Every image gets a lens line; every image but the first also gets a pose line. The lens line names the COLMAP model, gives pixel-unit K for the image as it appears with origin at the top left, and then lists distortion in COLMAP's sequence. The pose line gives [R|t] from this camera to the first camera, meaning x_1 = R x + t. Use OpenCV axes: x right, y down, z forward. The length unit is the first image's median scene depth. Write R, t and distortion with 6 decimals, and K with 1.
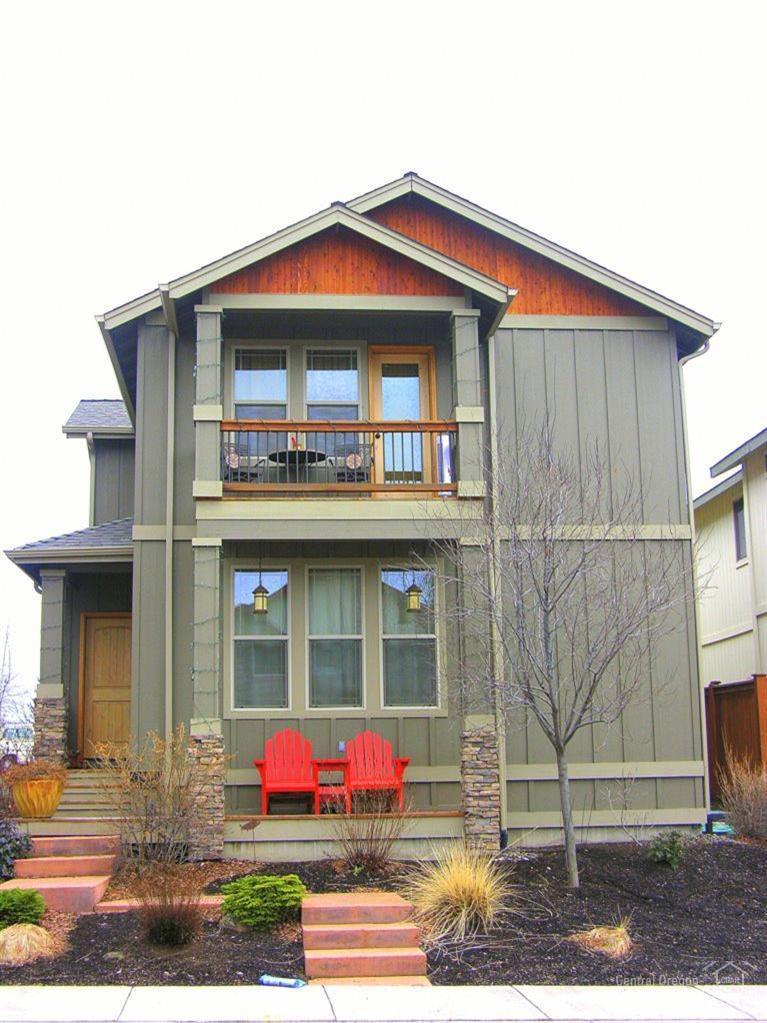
lens RADIAL K [[1416.0, 0, 383.5], [0, 1416.0, 511.5], [0, 0, 1]] dist [-0.098863, 0.013162]
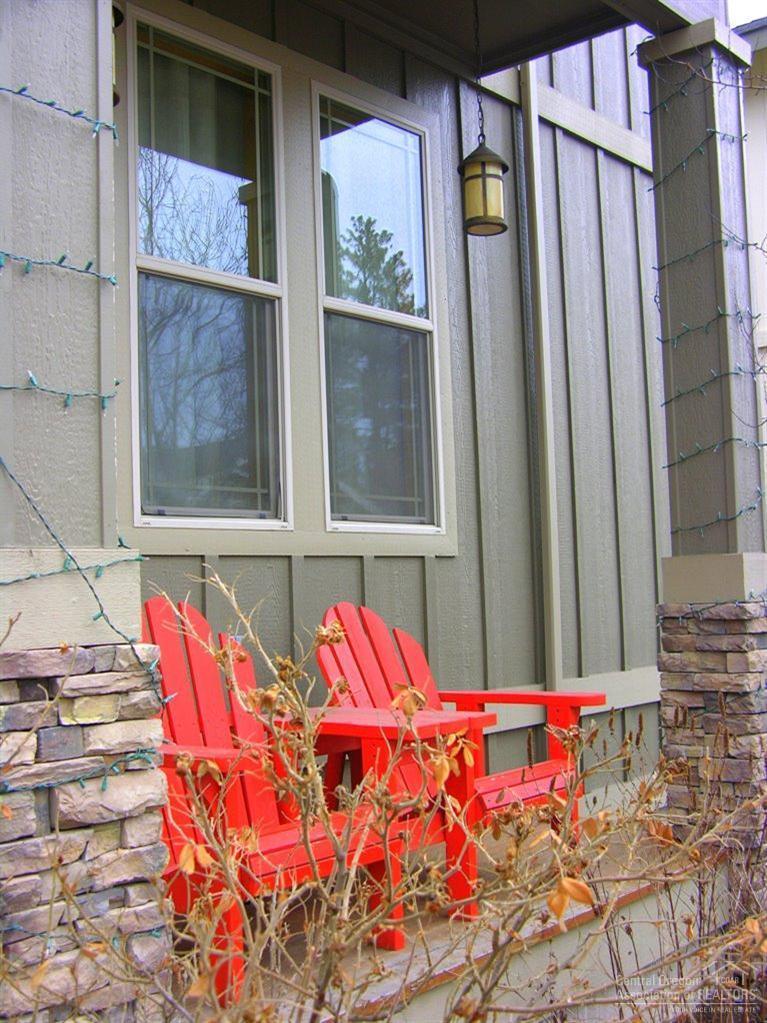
lens RADIAL K [[1219.2, 0, 383.5], [0, 1219.2, 511.5], [0, 0, 1]] dist [-0.180521, 0.312726]
pose [[0.710933, 0.038521, 0.702204, -0.184791], [-0.110869, 0.992152, 0.057820, 0.120380], [-0.694466, -0.118959, 0.709624, 0.808111]]
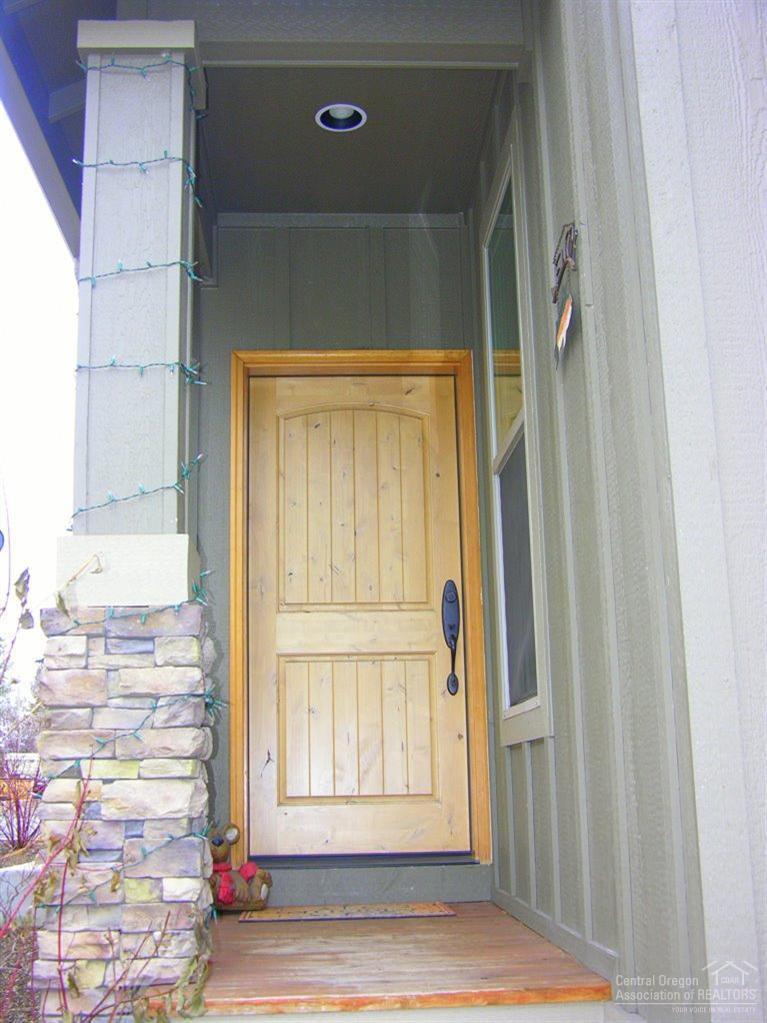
lens RADIAL K [[1219.2, 0, 383.5], [0, 1219.2, 511.5], [0, 0, 1]] dist [-0.180521, 0.312726]
pose [[0.999436, -0.017719, -0.028519, -0.162717], [0.016872, 0.999417, -0.029695, 0.104009], [0.029029, 0.029197, 0.999152, 0.691212]]
